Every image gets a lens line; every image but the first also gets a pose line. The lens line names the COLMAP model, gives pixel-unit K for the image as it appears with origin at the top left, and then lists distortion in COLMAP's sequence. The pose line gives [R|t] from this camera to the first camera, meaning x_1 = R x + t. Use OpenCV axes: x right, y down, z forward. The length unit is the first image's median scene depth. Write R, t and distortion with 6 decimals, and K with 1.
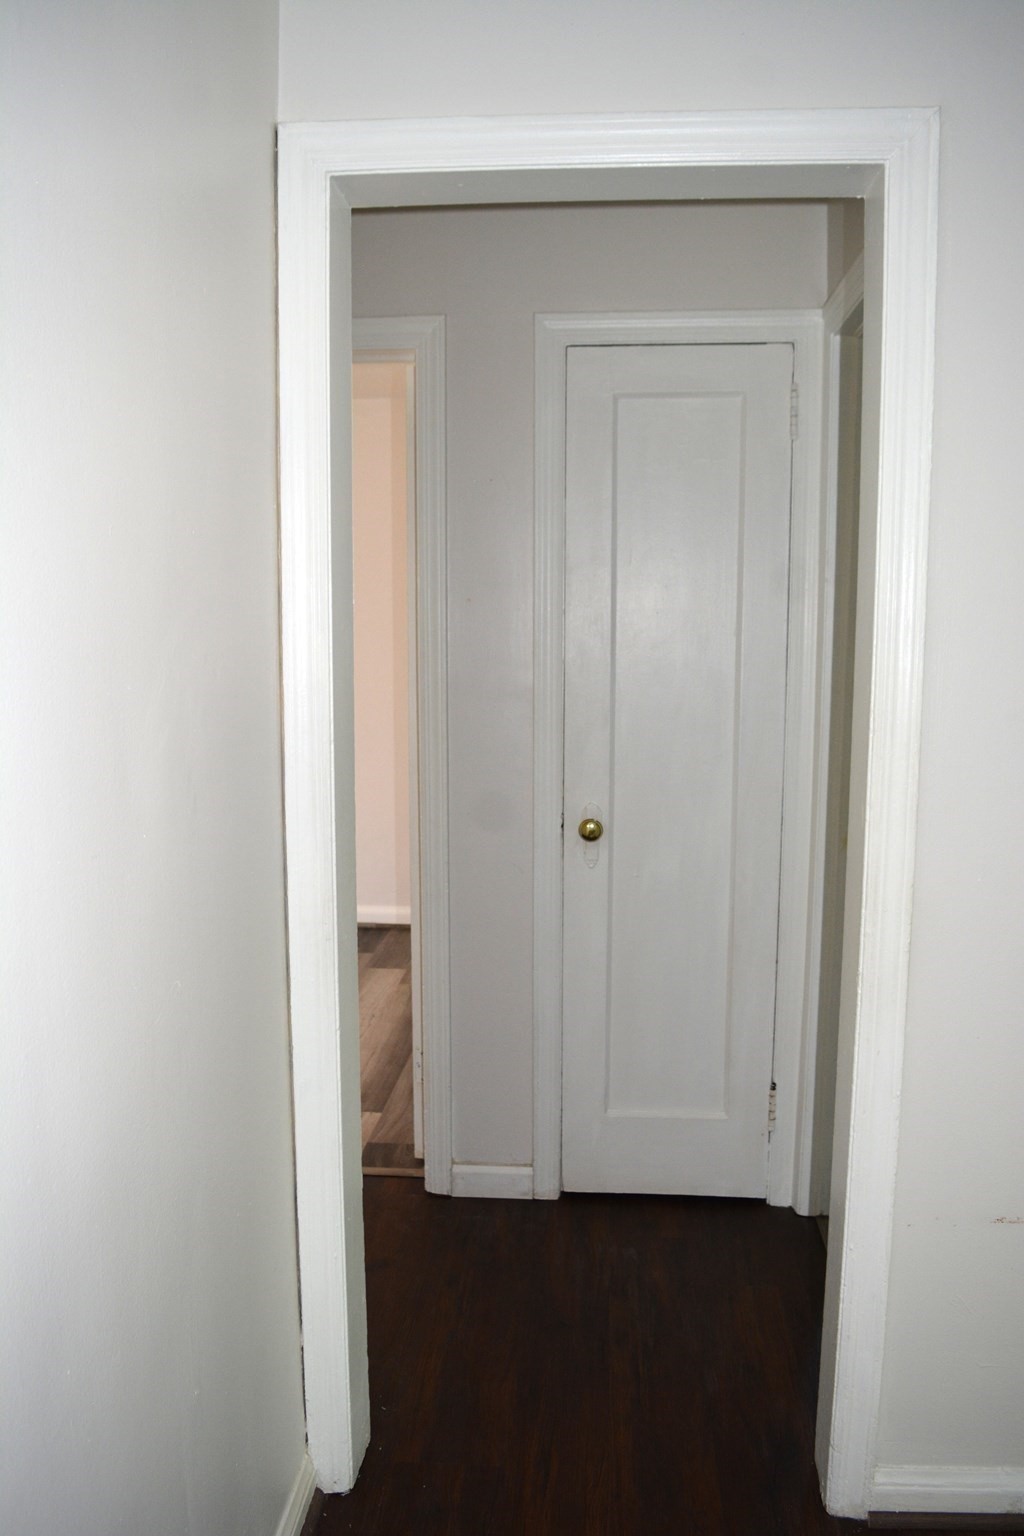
lens RADIAL K [[1230.5, 0, 512.0], [0, 1230.5, 768.0], [0, 0, 1]] dist [-0.073820, 0.013207]
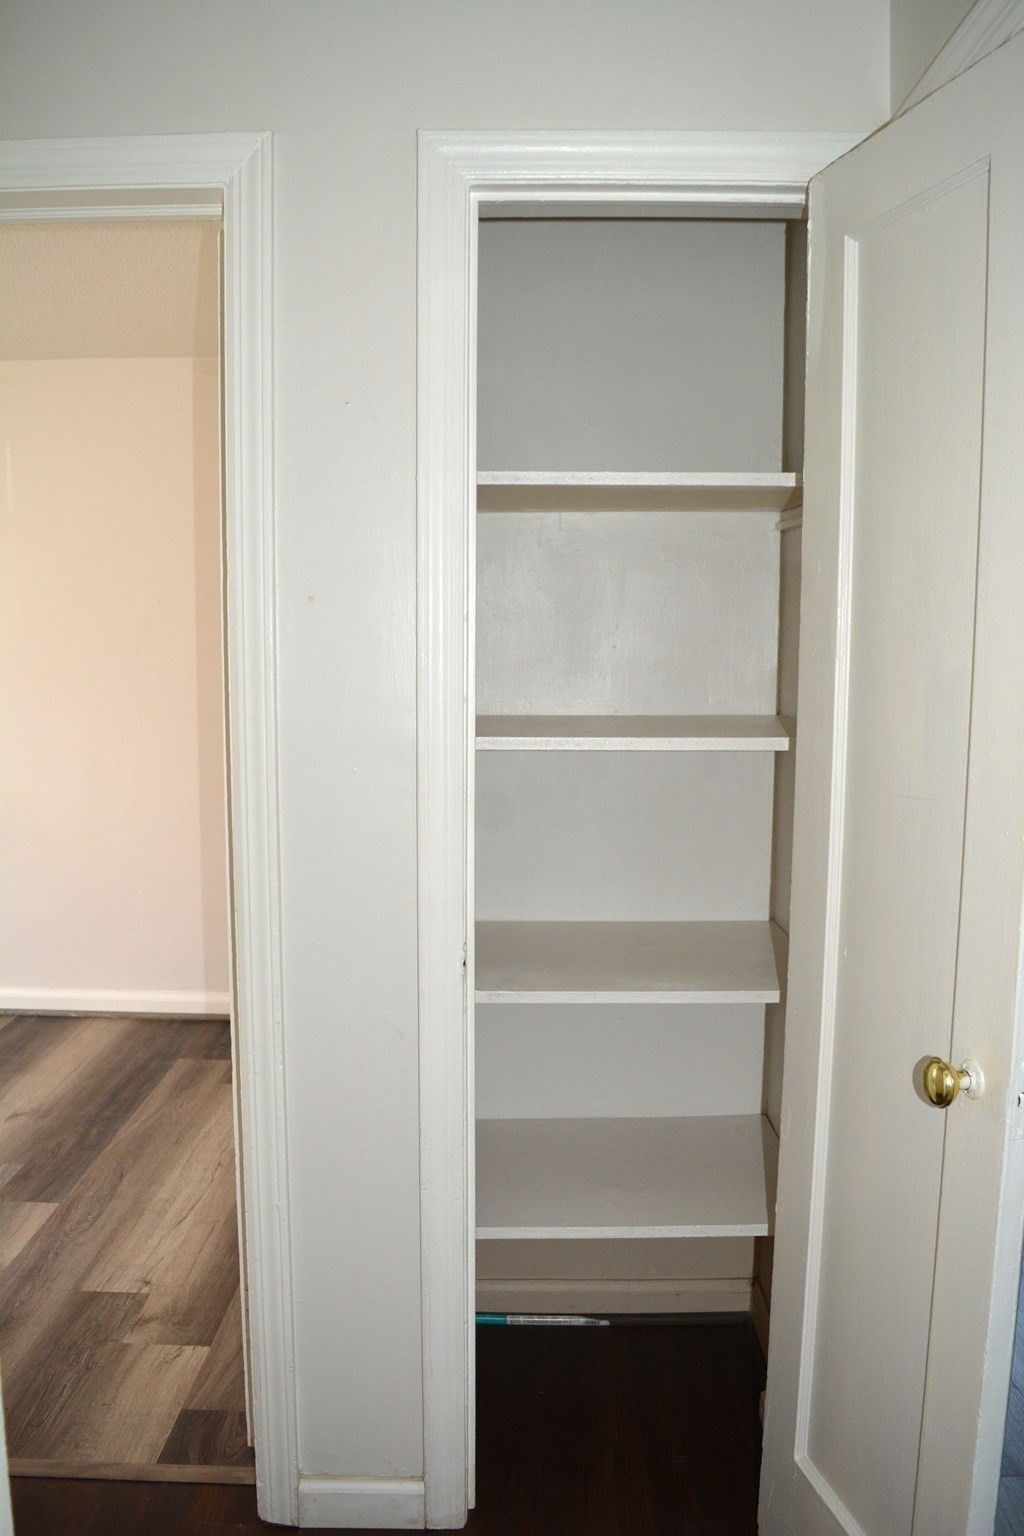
lens RADIAL K [[1230.5, 0, 512.0], [0, 1230.5, 768.0], [0, 0, 1]] dist [-0.073820, 0.013207]
pose [[0.997867, -0.003300, 0.065193, 0.023074], [0.003695, 0.999976, -0.005941, -0.045499], [-0.065171, 0.006170, 0.997855, 0.361010]]
